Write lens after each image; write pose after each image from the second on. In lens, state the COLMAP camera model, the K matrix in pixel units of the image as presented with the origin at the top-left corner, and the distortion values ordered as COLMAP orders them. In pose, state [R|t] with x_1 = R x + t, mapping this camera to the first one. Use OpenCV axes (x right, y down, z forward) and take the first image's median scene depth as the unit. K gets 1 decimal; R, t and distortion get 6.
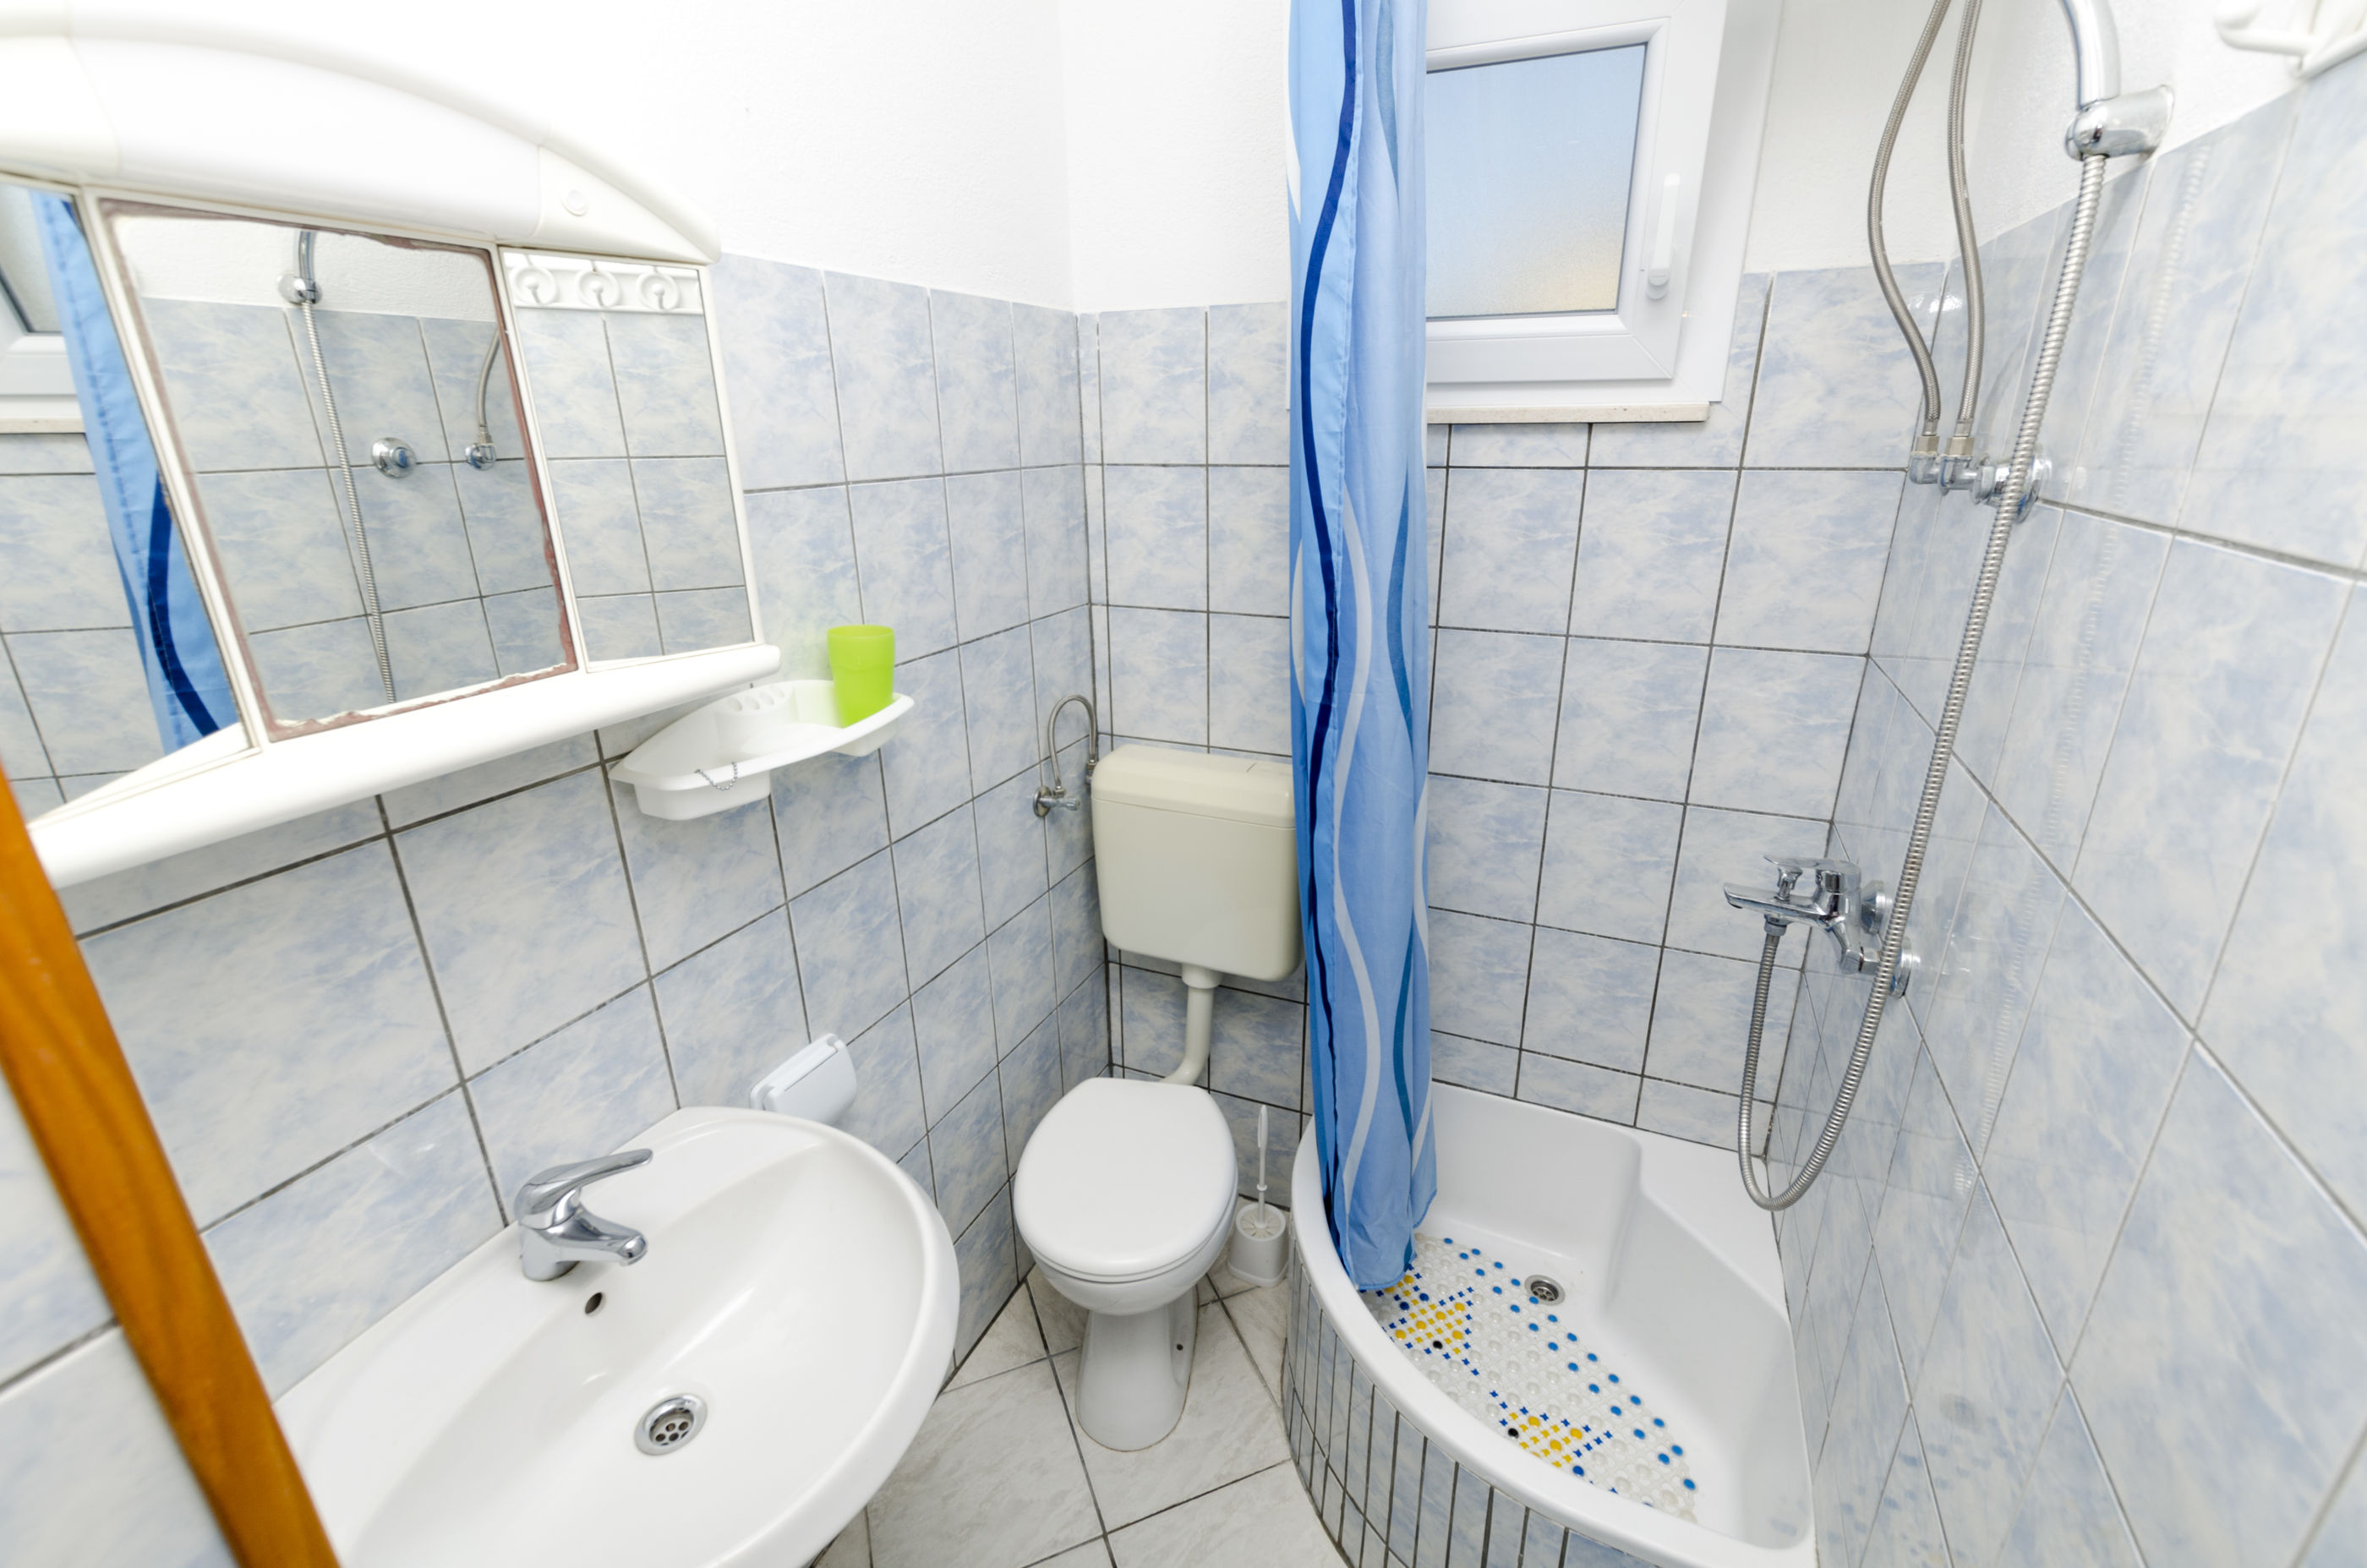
lens RADIAL K [[1044.7, 0, 1186.6], [0, 1044.7, 780.9], [0, 0, 1]] dist [0.008062, -0.000622]
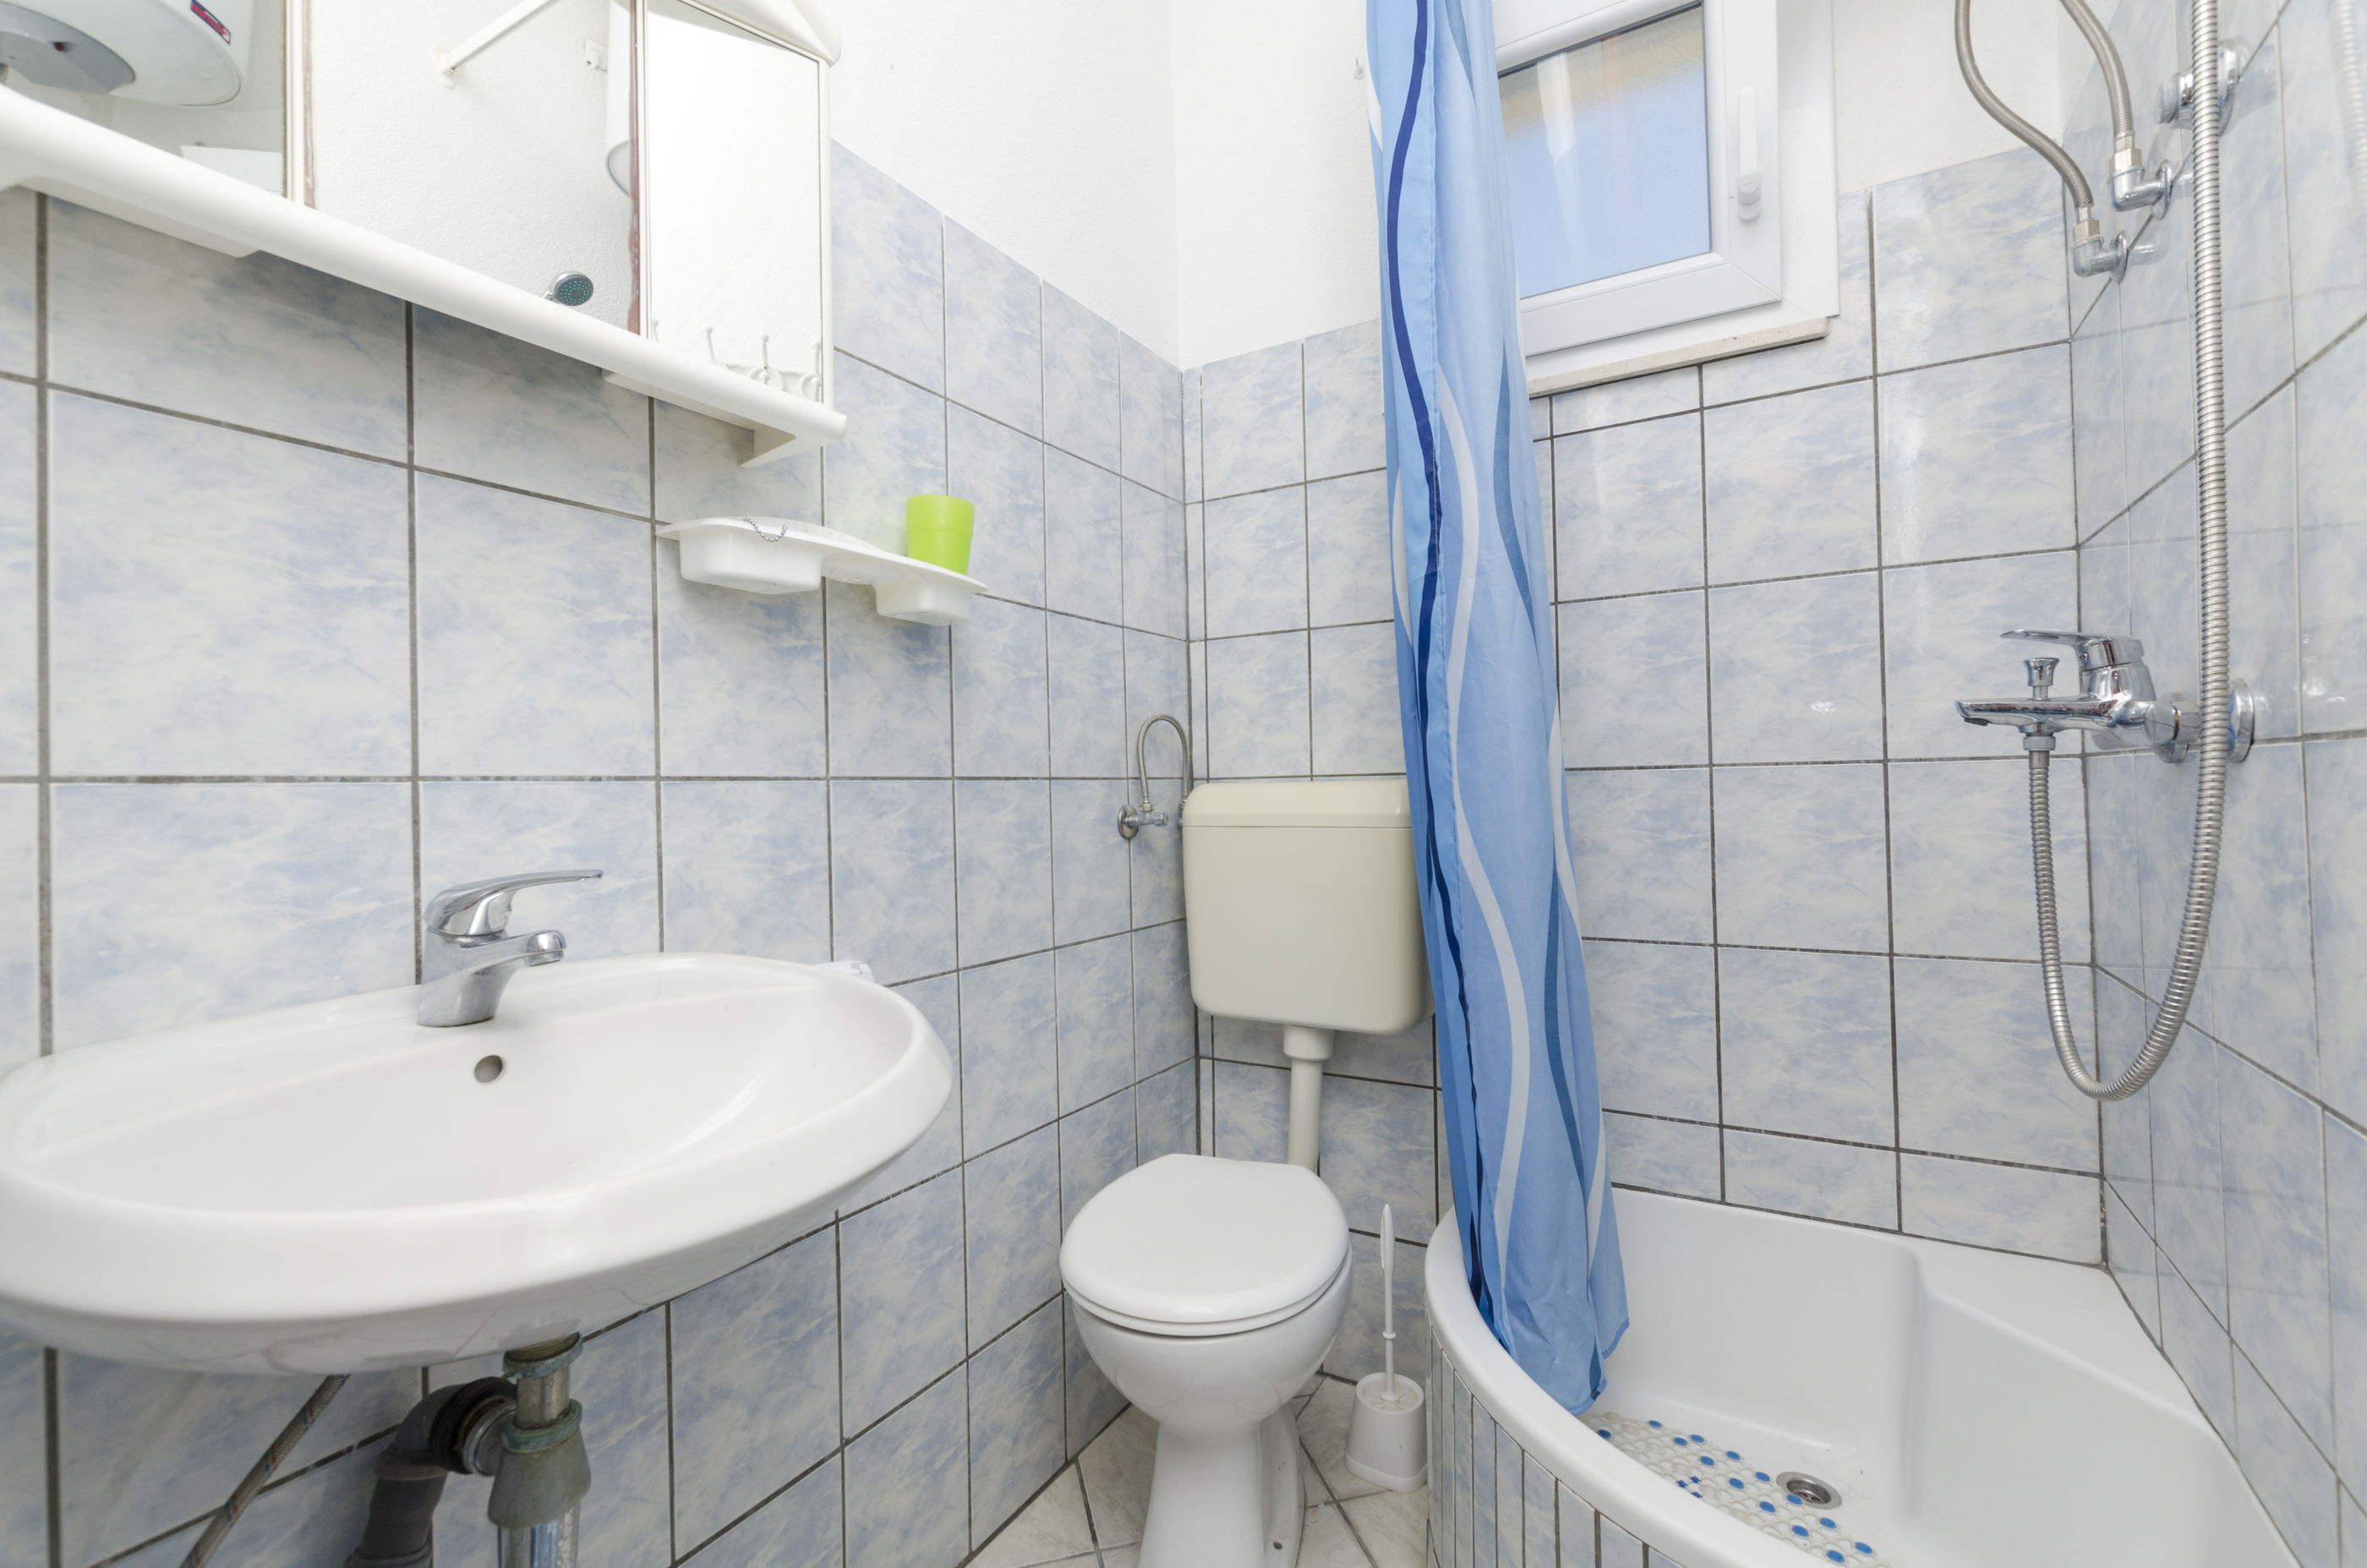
lens RADIAL K [[1037.6, 0, 1183.5], [0, 1037.6, 784.0], [0, 0, 1]] dist [0.006106, -0.000334]
pose [[0.992491, -0.009217, -0.121969, 0.022220], [-0.034083, 0.936823, -0.348139, 0.319971], [0.117472, 0.349682, 0.929474, 0.159228]]
